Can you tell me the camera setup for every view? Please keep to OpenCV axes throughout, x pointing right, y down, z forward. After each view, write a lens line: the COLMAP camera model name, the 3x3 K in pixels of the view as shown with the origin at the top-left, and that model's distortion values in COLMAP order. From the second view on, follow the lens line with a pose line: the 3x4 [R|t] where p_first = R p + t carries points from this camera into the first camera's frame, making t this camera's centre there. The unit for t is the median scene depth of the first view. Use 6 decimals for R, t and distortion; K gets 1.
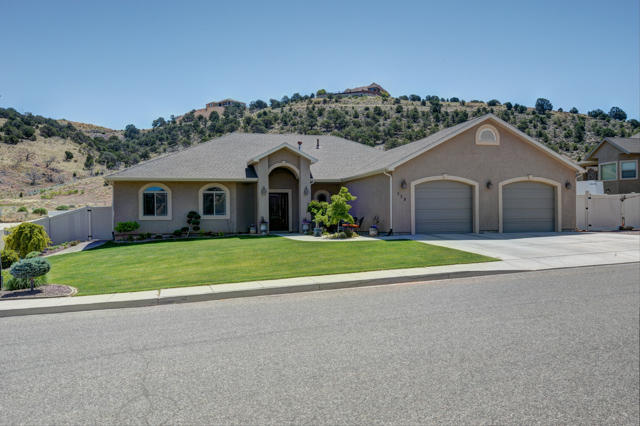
lens RADIAL K [[532.9, 0, 320.5], [0, 532.9, 213.9], [0, 0, 1]] dist [-0.000139, 0.003757]
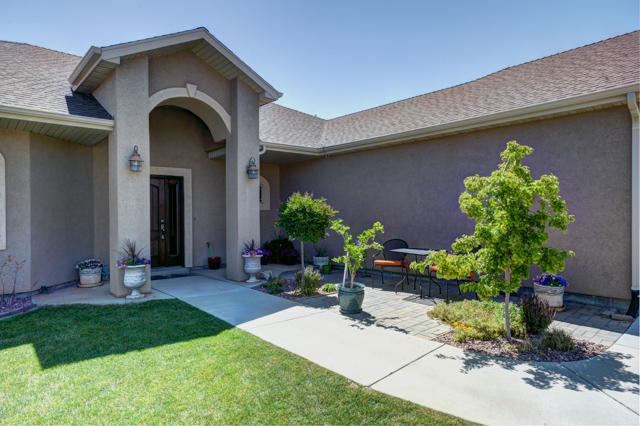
lens RADIAL K [[389.0, 0, 321.2], [0, 389.0, 215.0], [0, 0, 1]] dist [-0.005649, -0.000723]
pose [[0.897472, 0.000045, 0.441071, -0.107473], [-0.004240, 0.999955, 0.008527, -0.013561], [-0.441051, -0.009523, 0.897432, 0.733481]]
